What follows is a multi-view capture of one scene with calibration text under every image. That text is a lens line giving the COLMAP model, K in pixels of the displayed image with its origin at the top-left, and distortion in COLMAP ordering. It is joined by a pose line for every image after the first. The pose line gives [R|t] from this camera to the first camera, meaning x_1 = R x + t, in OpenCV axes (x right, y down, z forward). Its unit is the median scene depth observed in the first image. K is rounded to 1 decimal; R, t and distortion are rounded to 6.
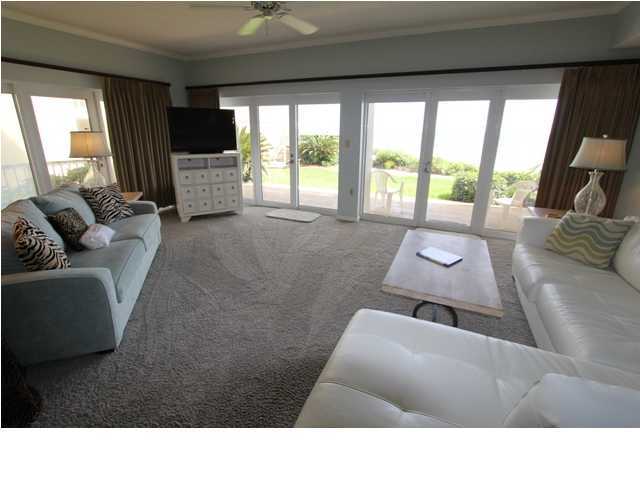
lens RADIAL K [[294.6, 0, 320.5], [0, 294.6, 214.1], [0, 0, 1]] dist [-0.023797, 0.005425]
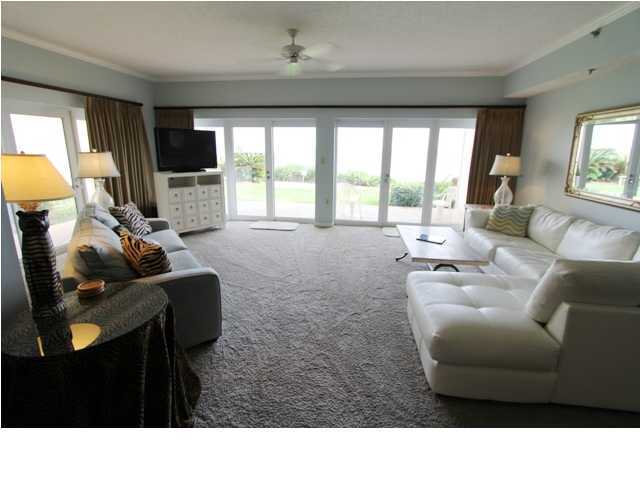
lens RADIAL K [[294.6, 0, 320.5], [0, 294.6, 214.1], [0, 0, 1]] dist [-0.023797, 0.005425]
pose [[0.957548, -0.061988, 0.281529, -0.282165], [0.076669, 0.996196, -0.041421, 0.022973], [-0.277891, 0.061247, 0.958658, -0.126966]]
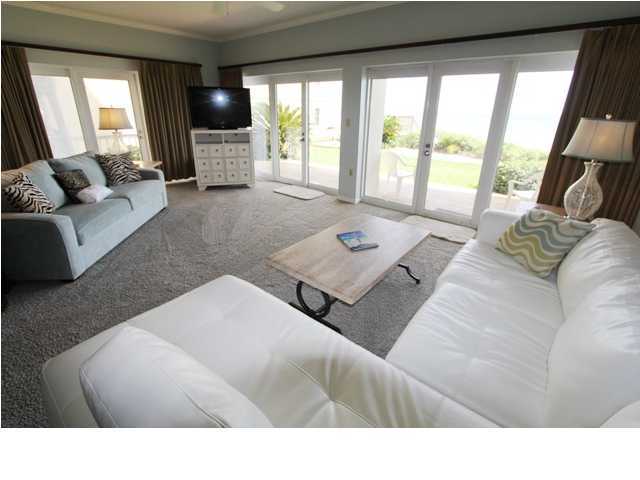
lens RADIAL K [[294.6, 0, 320.5], [0, 294.6, 214.1], [0, 0, 1]] dist [-0.023797, 0.005425]
pose [[0.965259, 0.094064, -0.243776, 0.288025], [-0.078623, 0.994277, 0.072335, -0.001323], [0.249184, -0.050656, 0.967130, 0.021856]]
